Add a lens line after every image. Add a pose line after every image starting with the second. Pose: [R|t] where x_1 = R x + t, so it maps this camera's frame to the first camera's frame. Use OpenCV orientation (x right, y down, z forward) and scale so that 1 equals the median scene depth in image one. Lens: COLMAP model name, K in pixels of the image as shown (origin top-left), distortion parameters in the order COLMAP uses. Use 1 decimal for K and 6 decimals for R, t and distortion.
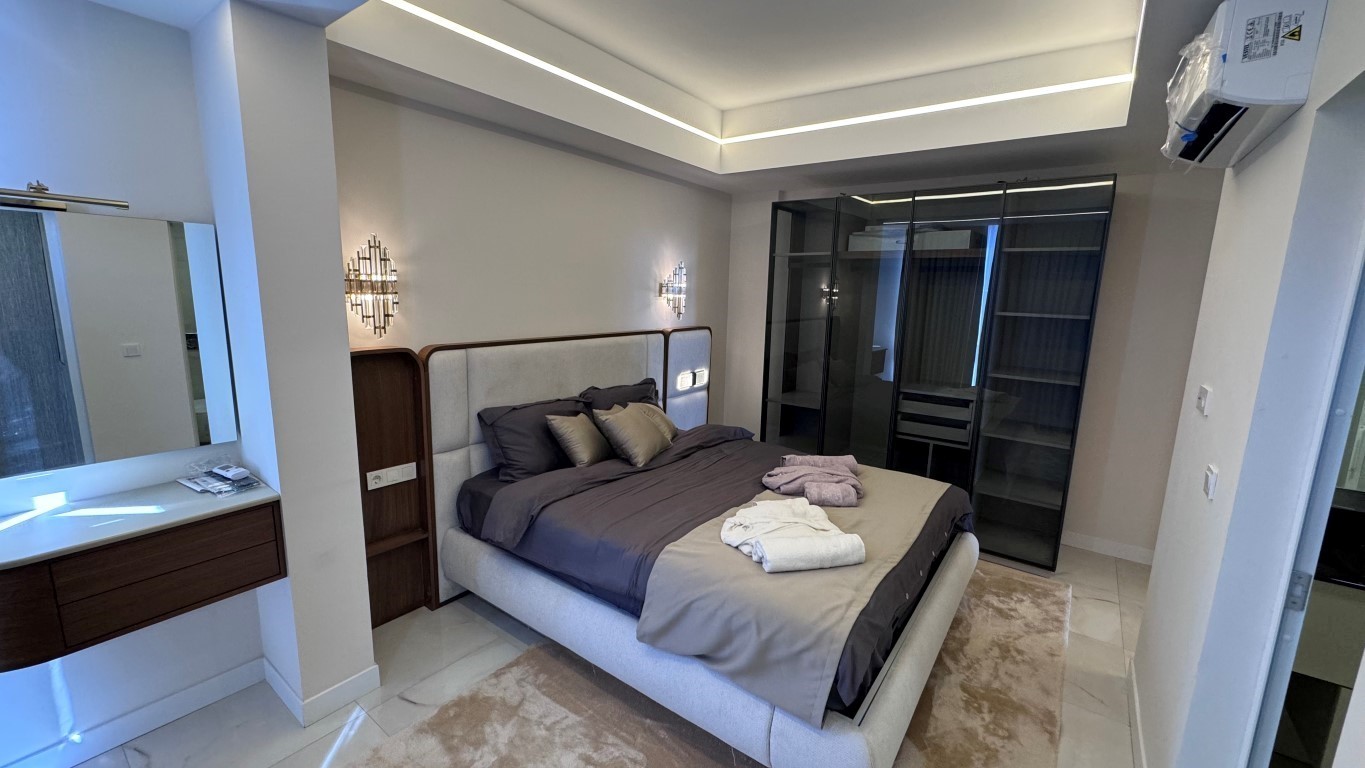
lens RADIAL K [[543.8, 0, 680.5], [0, 543.8, 380.7], [0, 0, 1]] dist [0.001429, 0.000133]
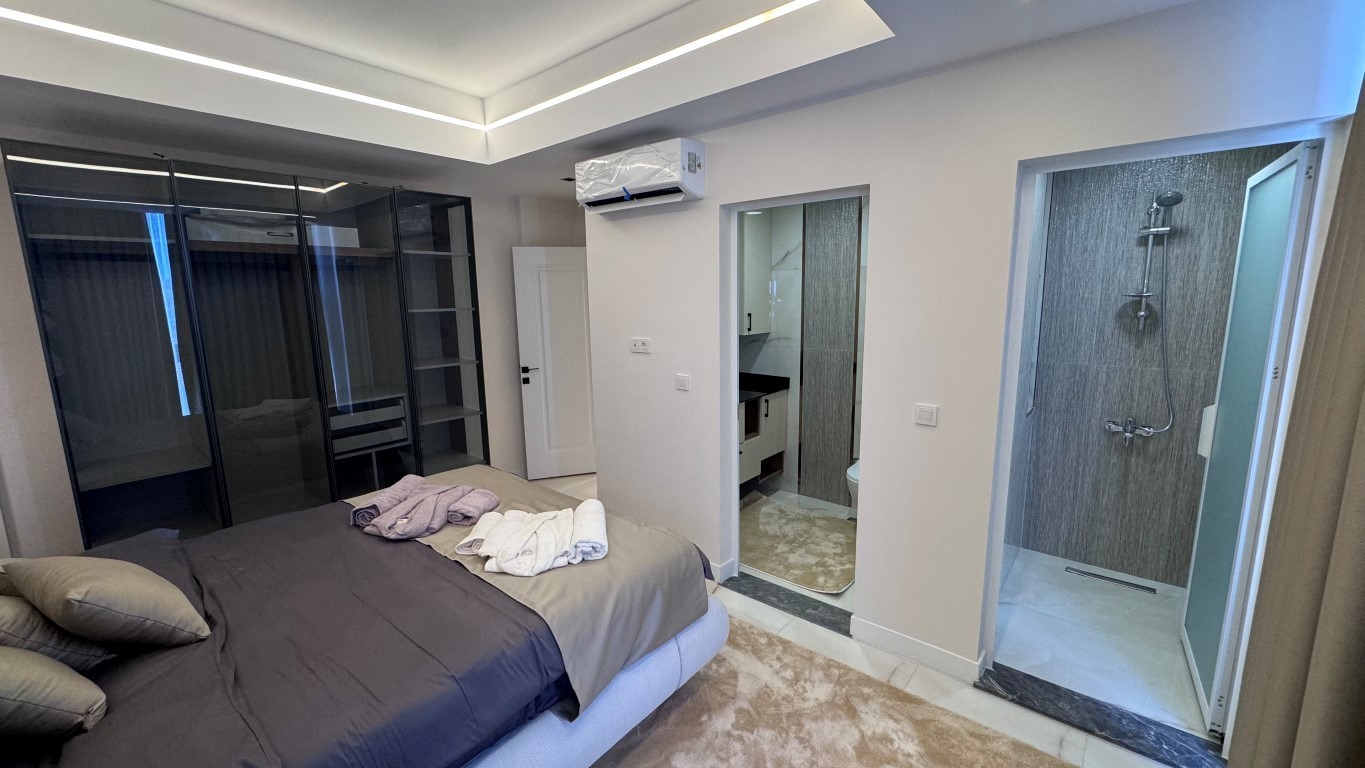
lens RADIAL K [[543.8, 0, 681.2], [0, 543.8, 383.7], [0, 0, 1]] dist [0.001429, 0.000133]
pose [[0.057342, -0.191967, 0.979725, -0.436177], [0.185164, 0.966358, 0.178511, -0.073342], [-0.981033, 0.171174, 0.090958, 0.381576]]
